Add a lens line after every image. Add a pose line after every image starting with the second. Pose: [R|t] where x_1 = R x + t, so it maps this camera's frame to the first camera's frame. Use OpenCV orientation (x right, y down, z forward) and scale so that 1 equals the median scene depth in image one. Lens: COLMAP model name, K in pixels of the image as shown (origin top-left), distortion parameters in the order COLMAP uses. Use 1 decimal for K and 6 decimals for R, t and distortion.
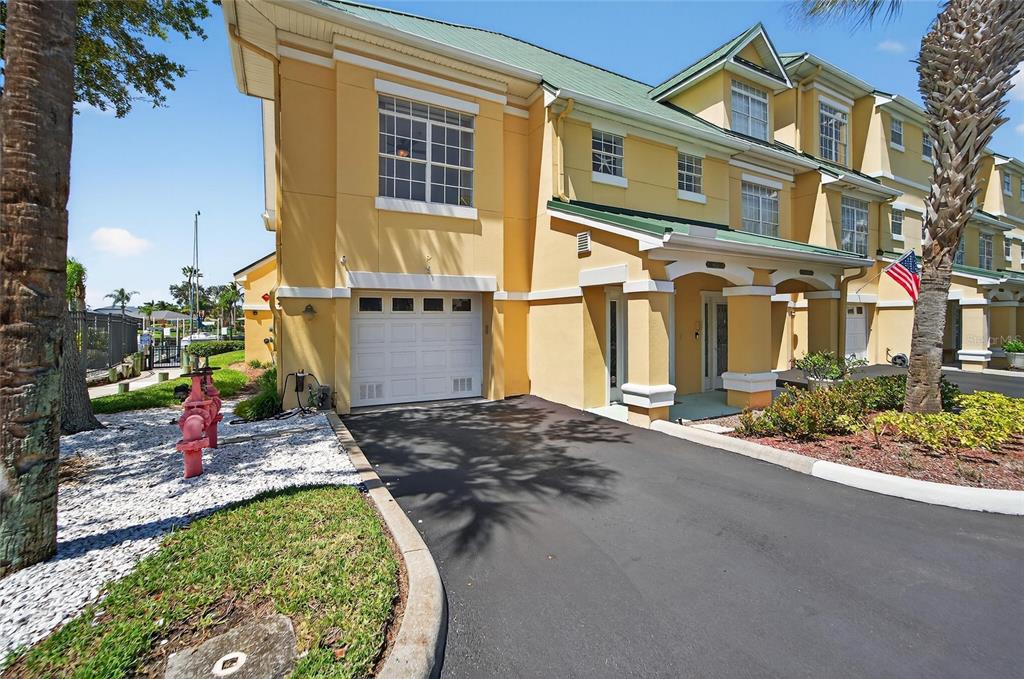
lens RADIAL K [[415.2, 0, 515.4], [0, 415.2, 320.1], [0, 0, 1]] dist [-0.001351, 0.000275]
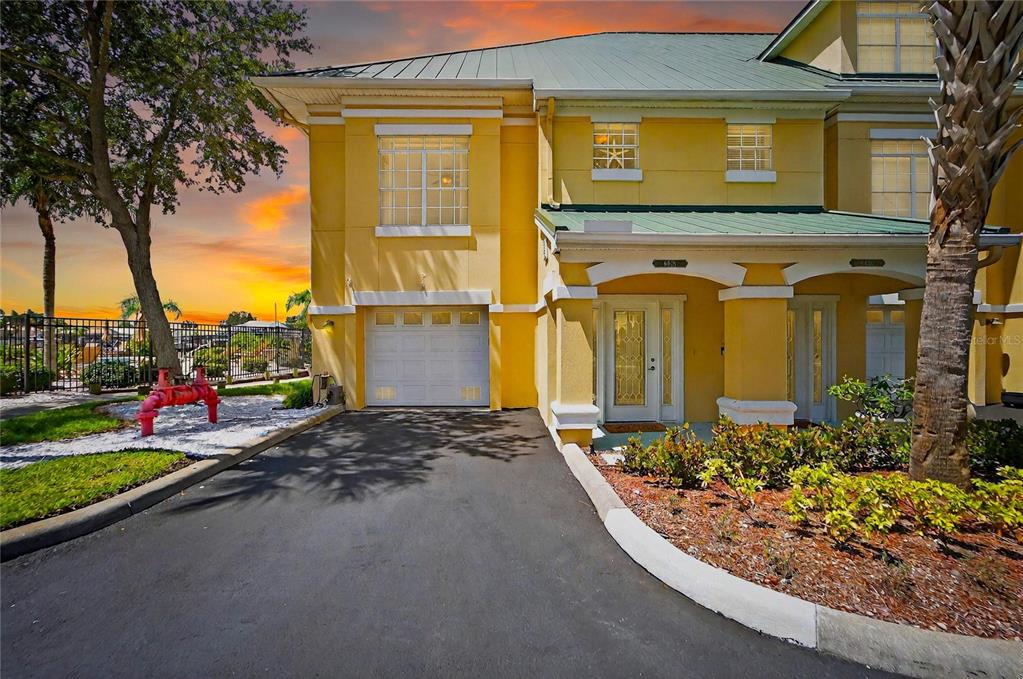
lens RADIAL K [[414.8, 0, 512.5], [0, 414.8, 338.1], [0, 0, 1]] dist [-0.001351, 0.000275]
pose [[0.897055, 0.003479, -0.441905, 0.484928], [0.001234, 0.999945, 0.010378, 0.004274], [0.441917, -0.009855, 0.897002, 0.111178]]
